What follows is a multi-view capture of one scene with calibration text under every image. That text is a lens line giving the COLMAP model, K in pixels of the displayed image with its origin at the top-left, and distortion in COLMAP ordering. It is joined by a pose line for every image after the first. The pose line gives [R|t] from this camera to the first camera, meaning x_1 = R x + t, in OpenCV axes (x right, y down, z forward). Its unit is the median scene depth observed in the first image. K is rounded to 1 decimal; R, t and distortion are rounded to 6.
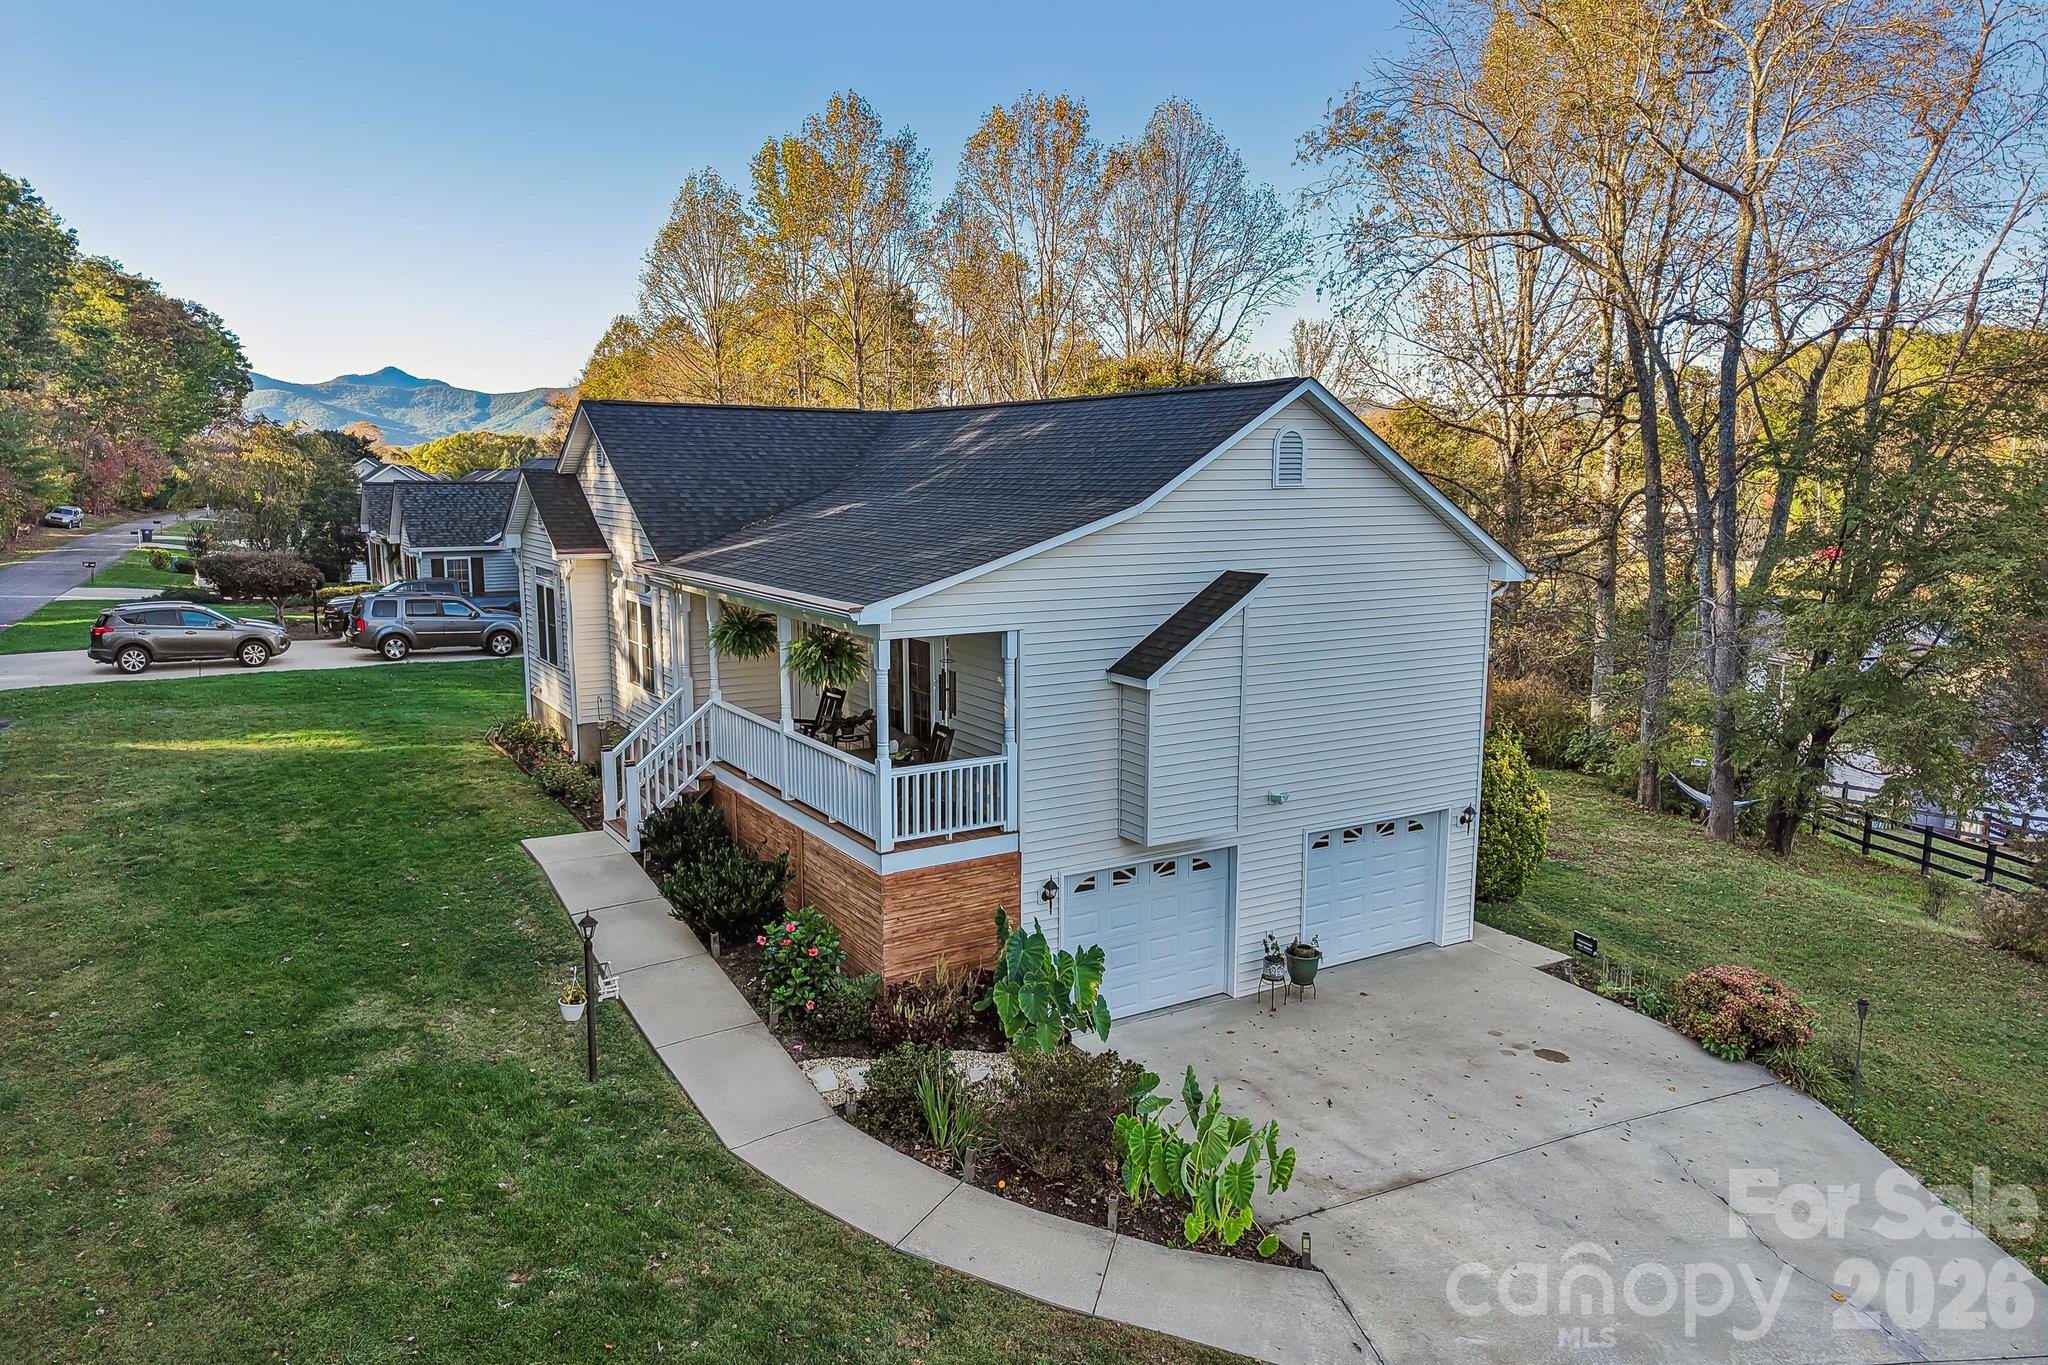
lens RADIAL K [[1388.8, 0, 1028.9], [0, 1388.8, 683.4], [0, 0, 1]] dist [0.011777, -0.011833]
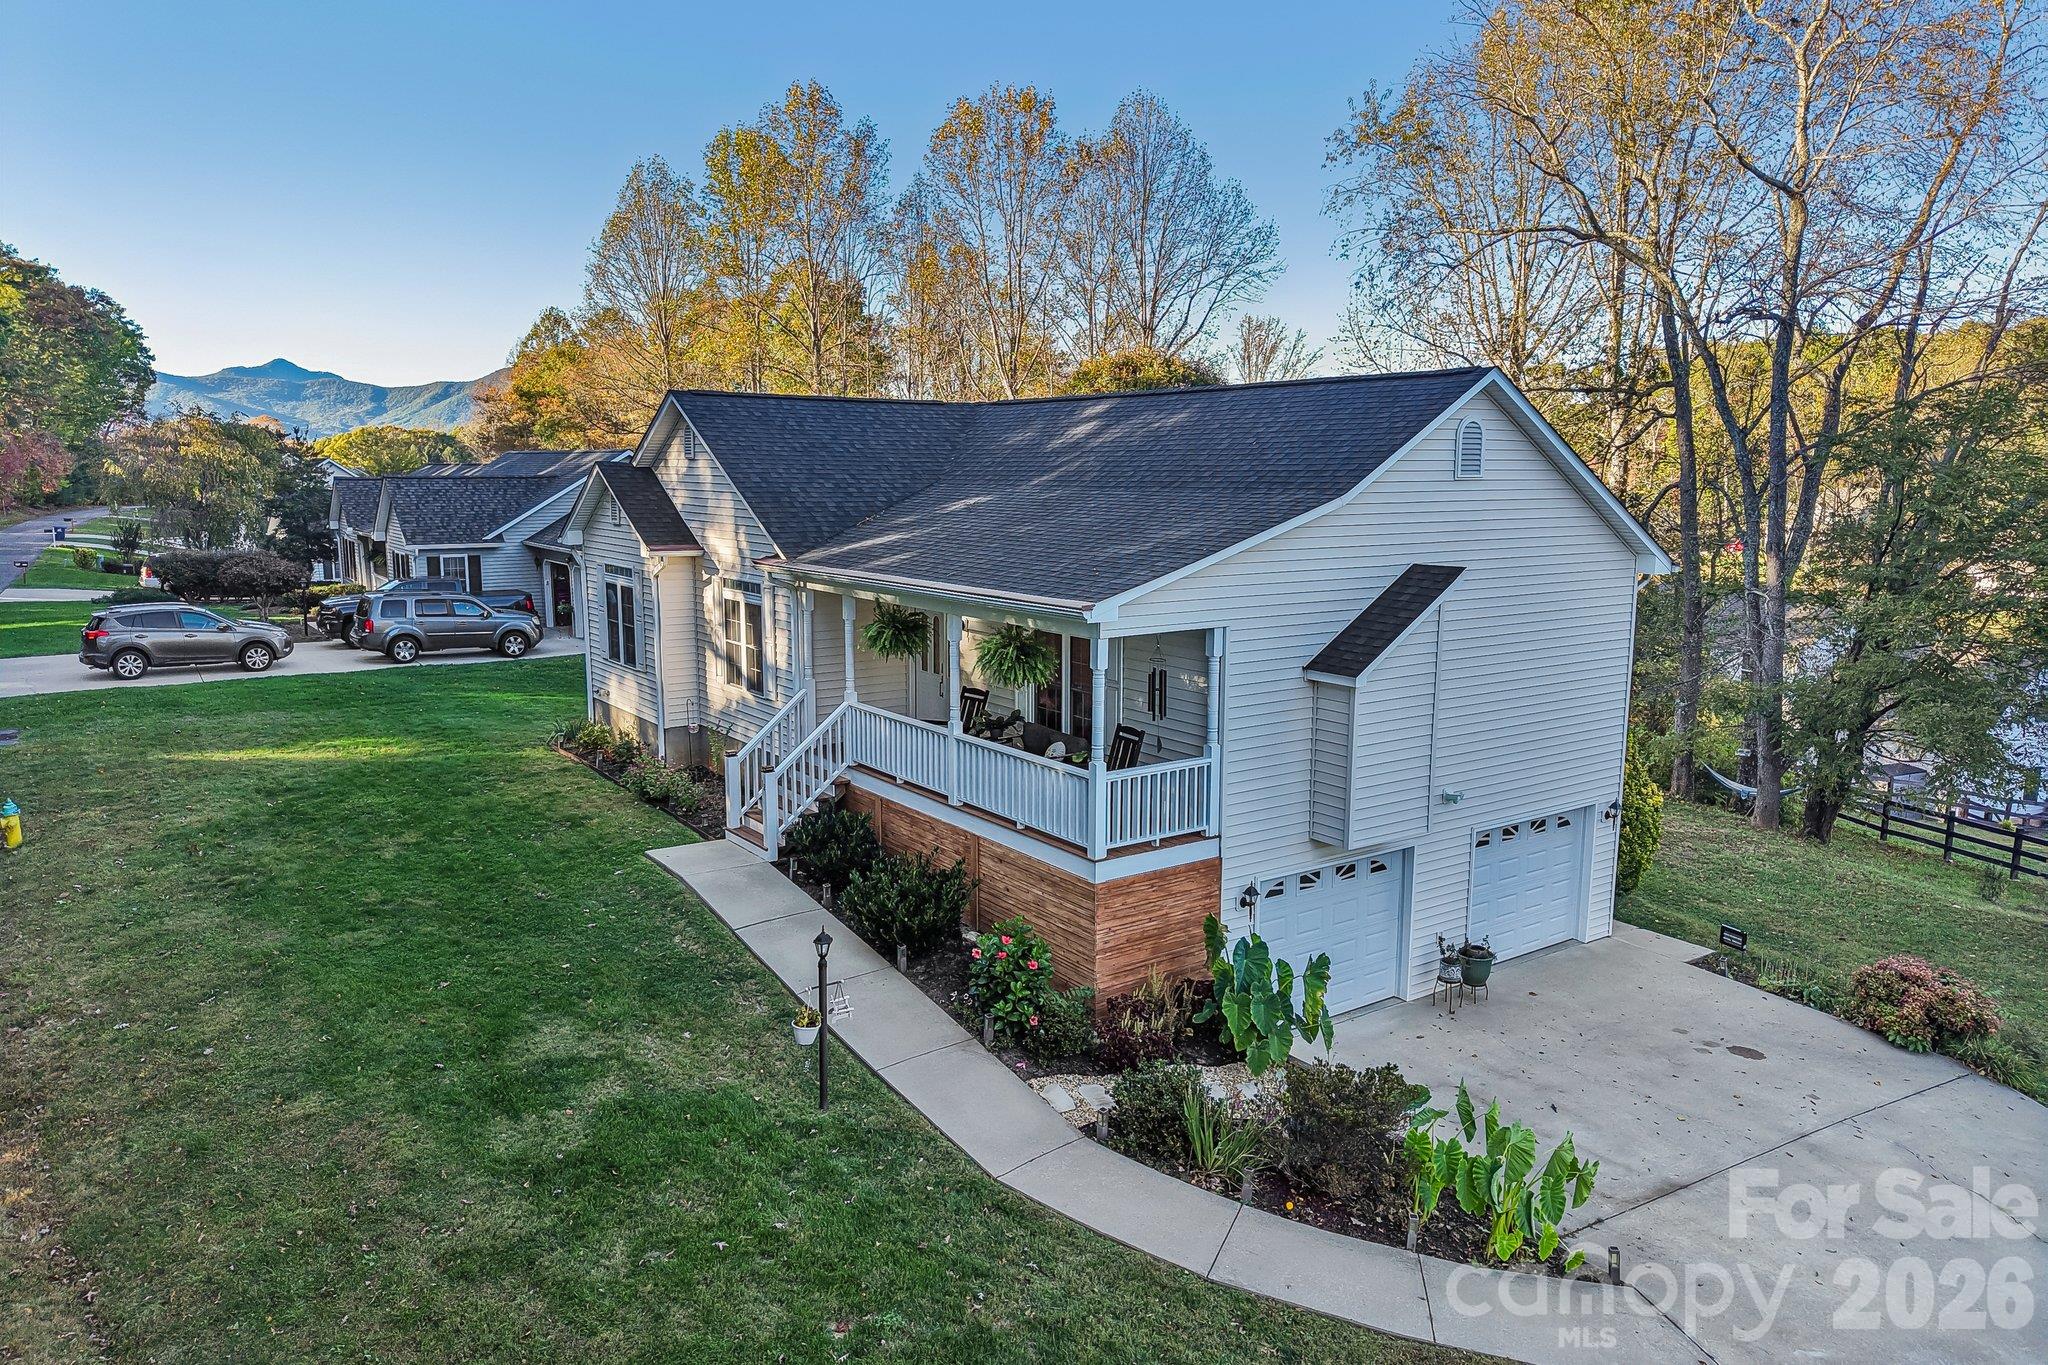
lens RADIAL K [[1388.8, 0, 1028.7], [0, 1388.8, 680.7], [0, 0, 1]] dist [0.011777, -0.011833]
pose [[0.998019, -0.009396, 0.062203, -0.175020], [0.009328, 0.999956, 0.001378, -0.003330], [-0.062213, -0.000795, 0.998063, 0.037416]]
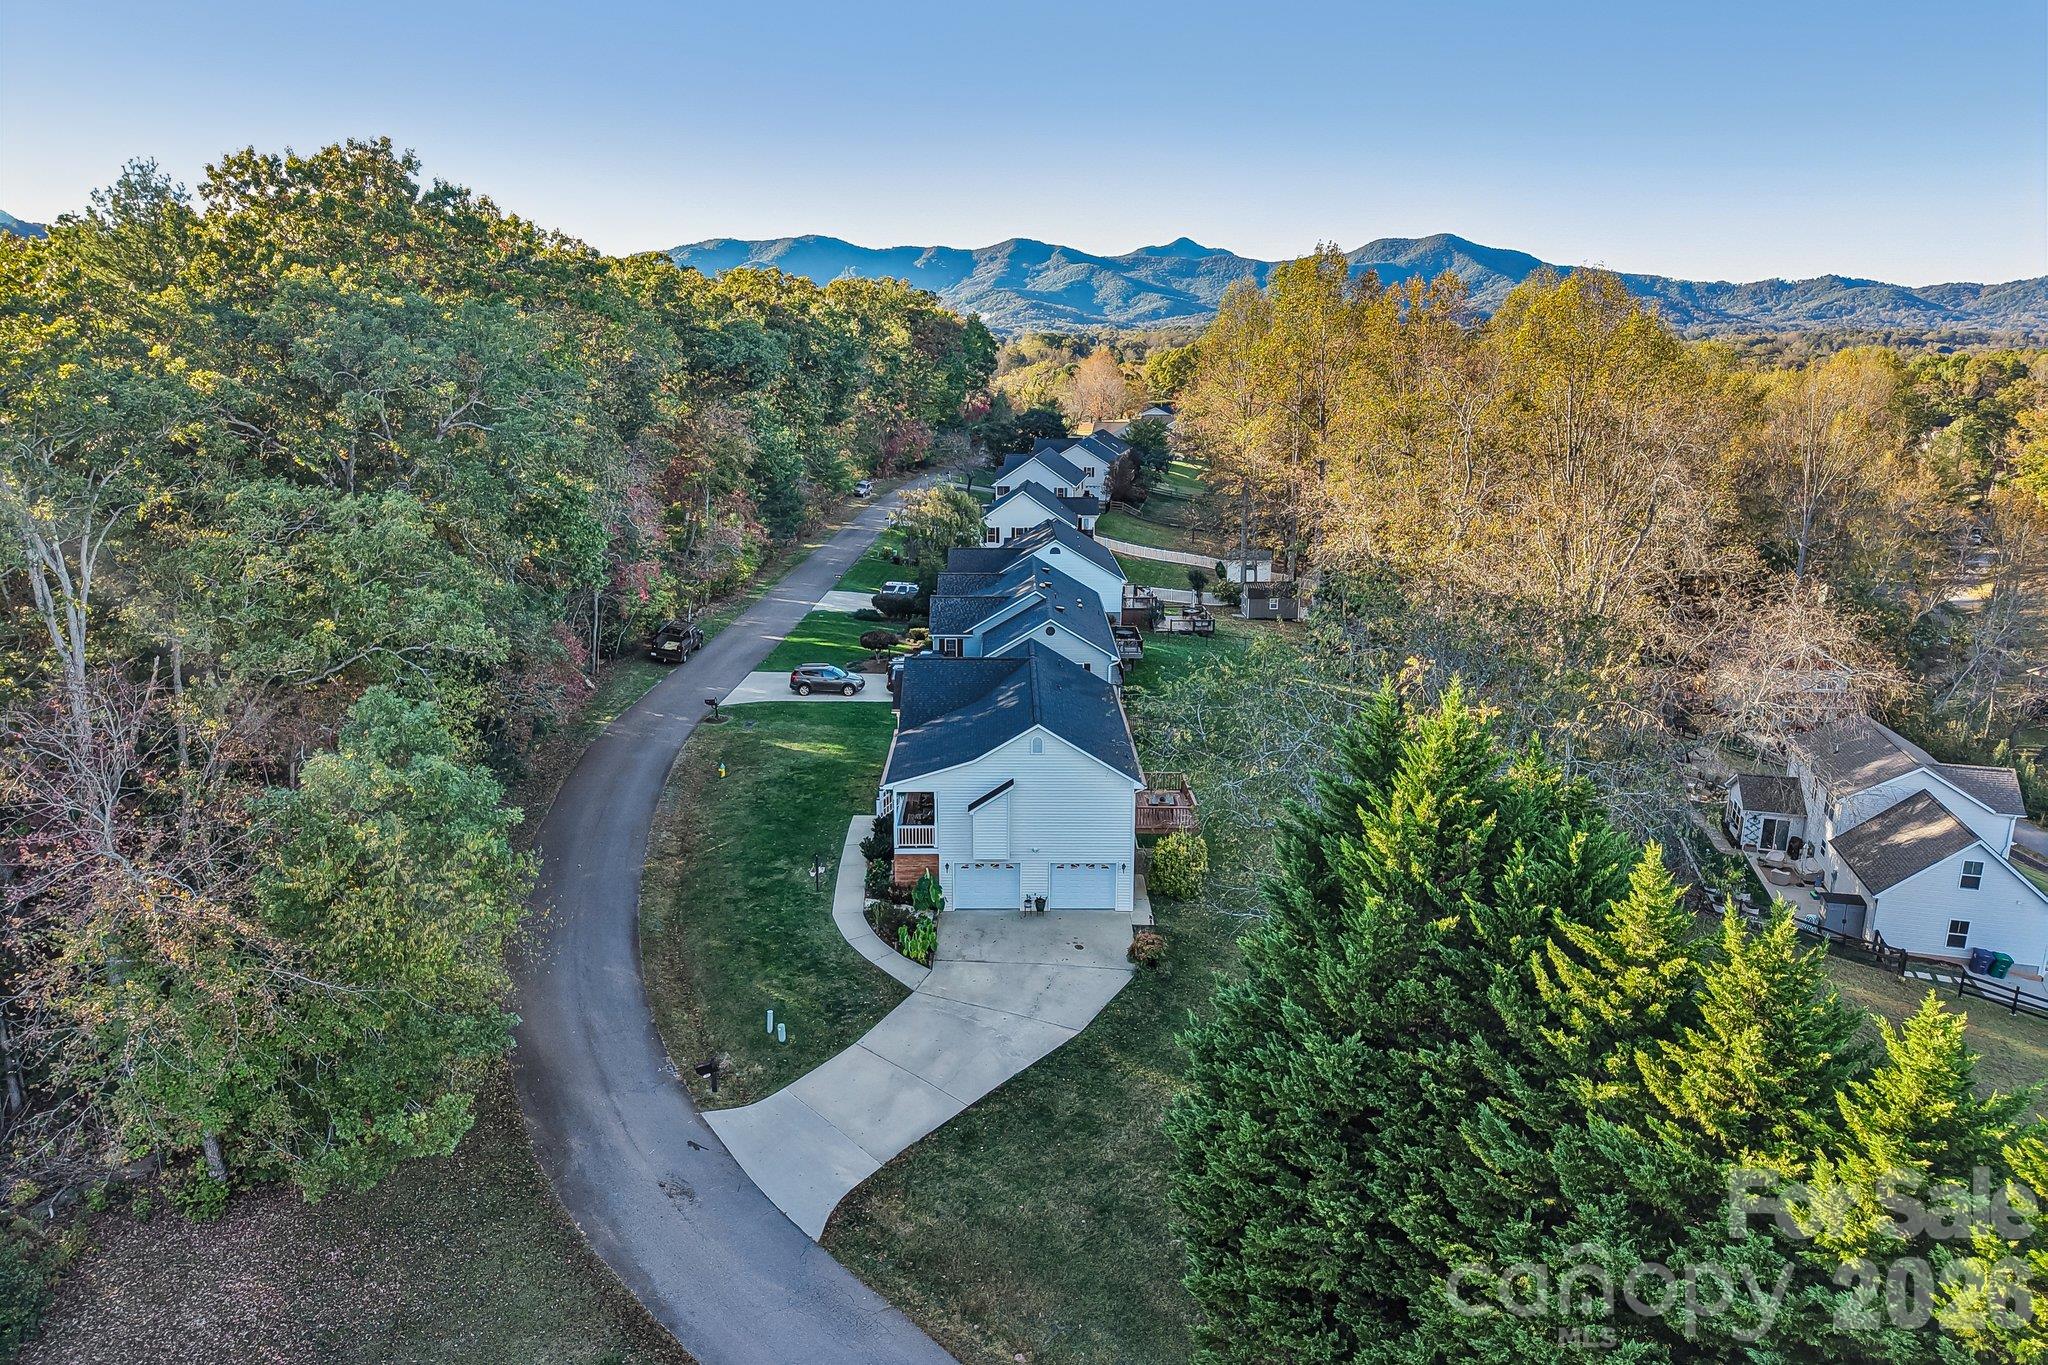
lens RADIAL K [[1388.8, 0, 1017.8], [0, 1388.8, 681.8], [0, 0, 1]] dist [0.011777, -0.011833]
pose [[0.858766, 0.128780, -0.495919, 1.590310], [-0.081256, 0.989880, 0.116343, -0.628939], [0.505883, -0.059615, 0.860540, -1.610049]]
